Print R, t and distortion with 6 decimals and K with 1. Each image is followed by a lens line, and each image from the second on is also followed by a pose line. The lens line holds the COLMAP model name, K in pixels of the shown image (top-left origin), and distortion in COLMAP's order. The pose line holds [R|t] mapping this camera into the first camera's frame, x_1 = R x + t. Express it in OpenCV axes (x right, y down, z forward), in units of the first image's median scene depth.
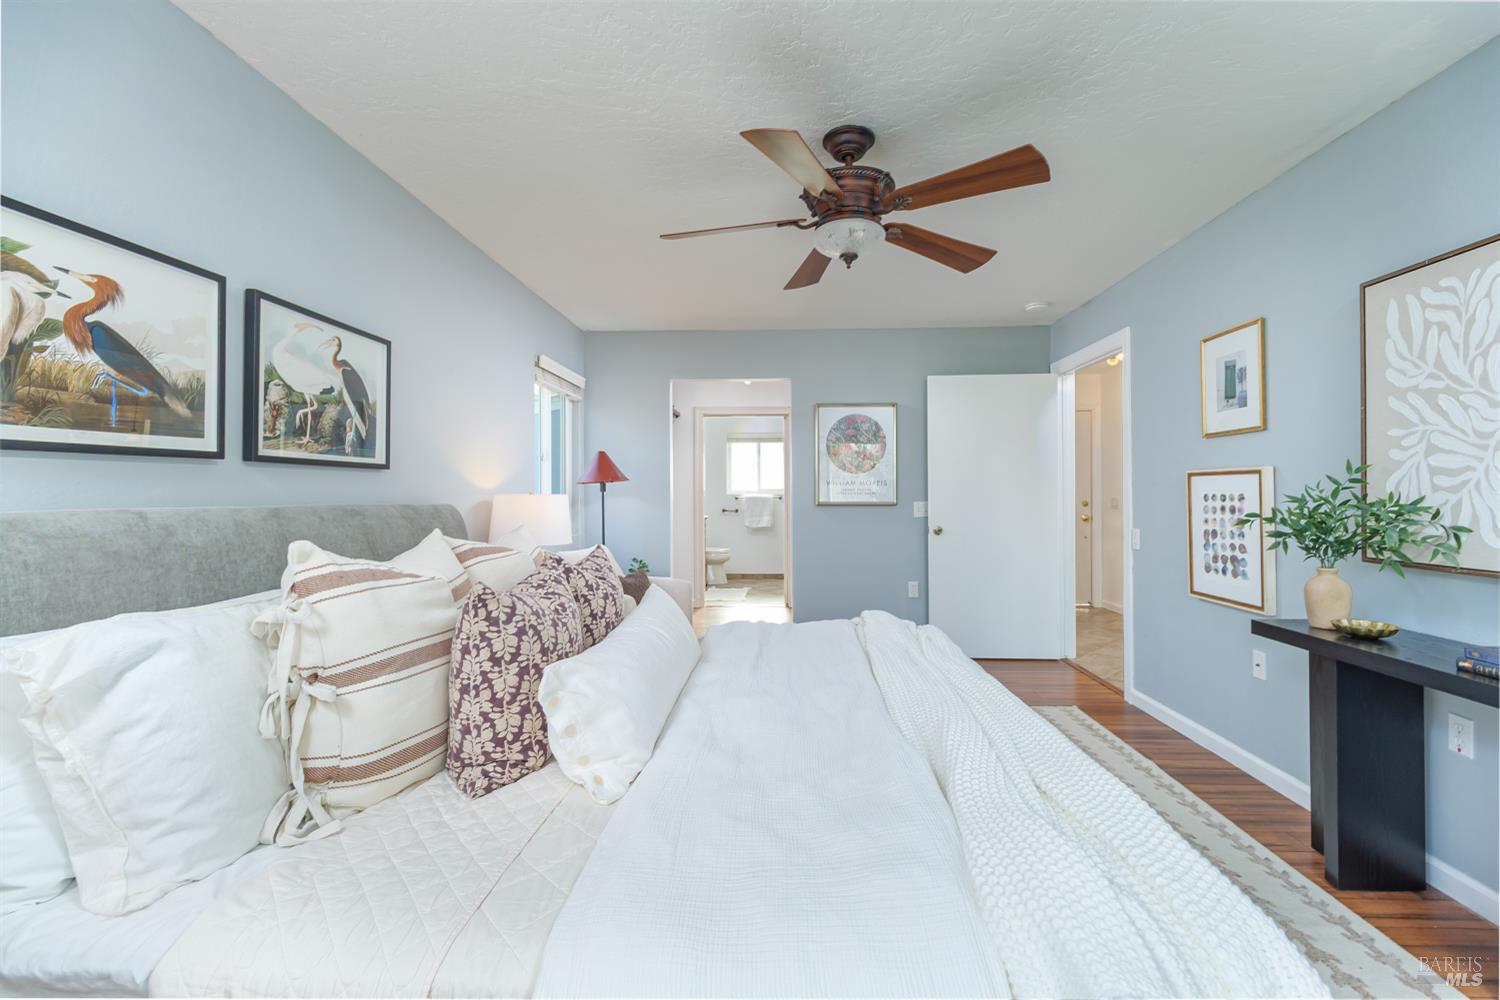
lens RADIAL K [[659.2, 0, 779.3], [0, 659.2, 493.1], [0, 0, 1]] dist [-0.001696, -0.000038]
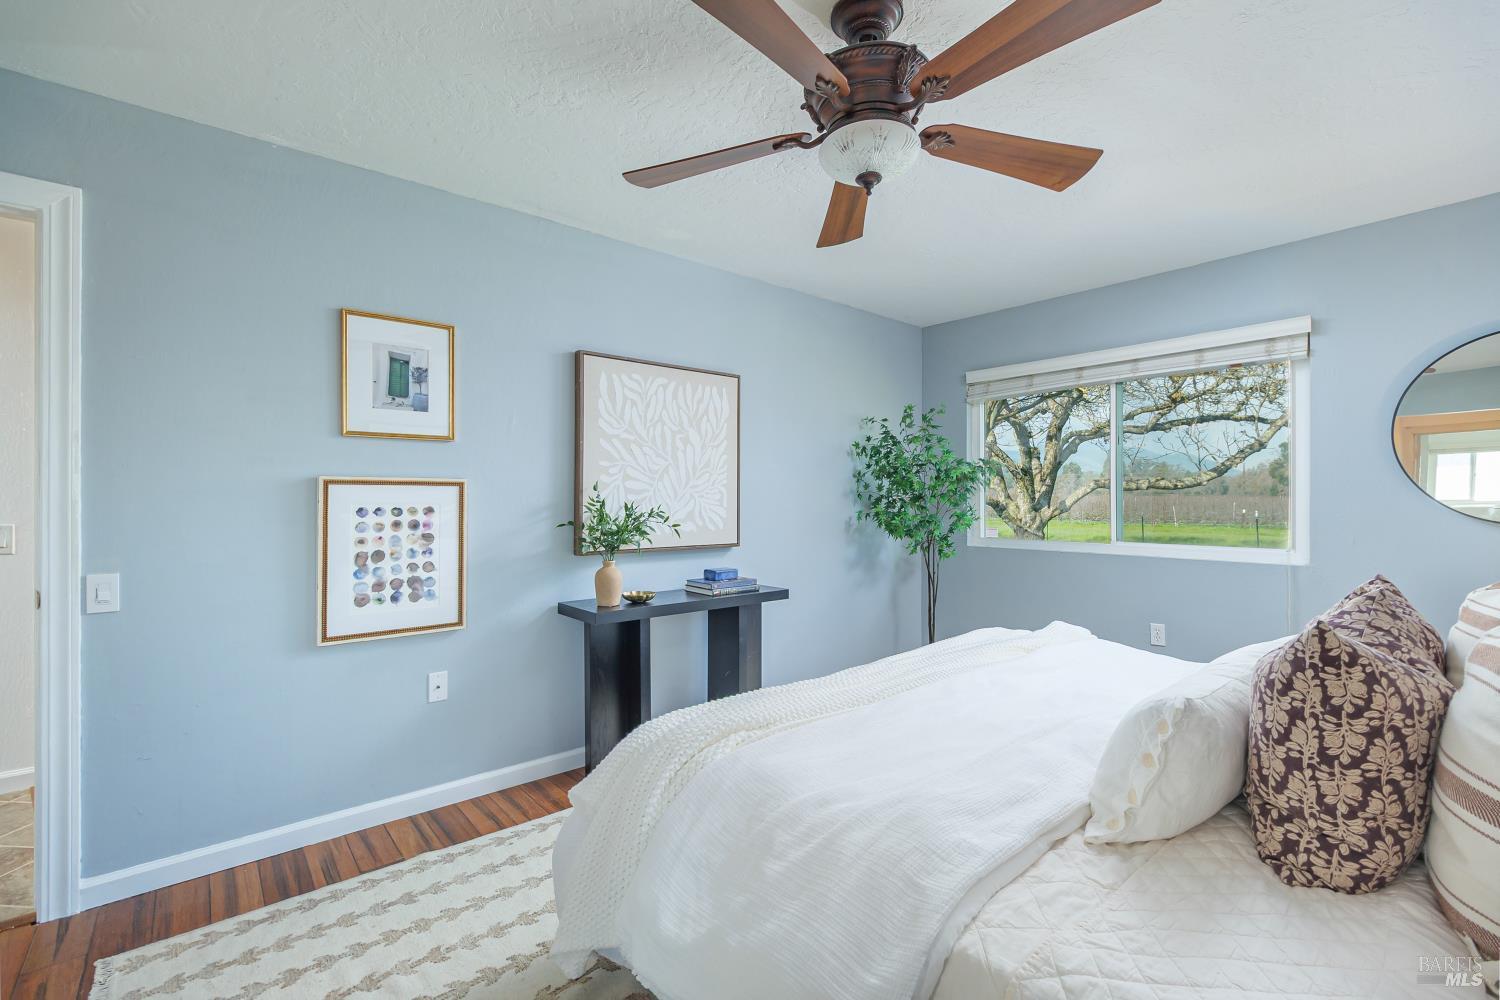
lens RADIAL K [[659.2, 0, 779.3], [0, 659.2, 493.1], [0, 0, 1]] dist [-0.001696, -0.000038]
pose [[-0.677634, 0.005310, 0.735380, -0.285515], [-0.000798, 0.999968, -0.007956, -0.010342], [-0.735399, -0.005979, -0.677608, 1.202035]]
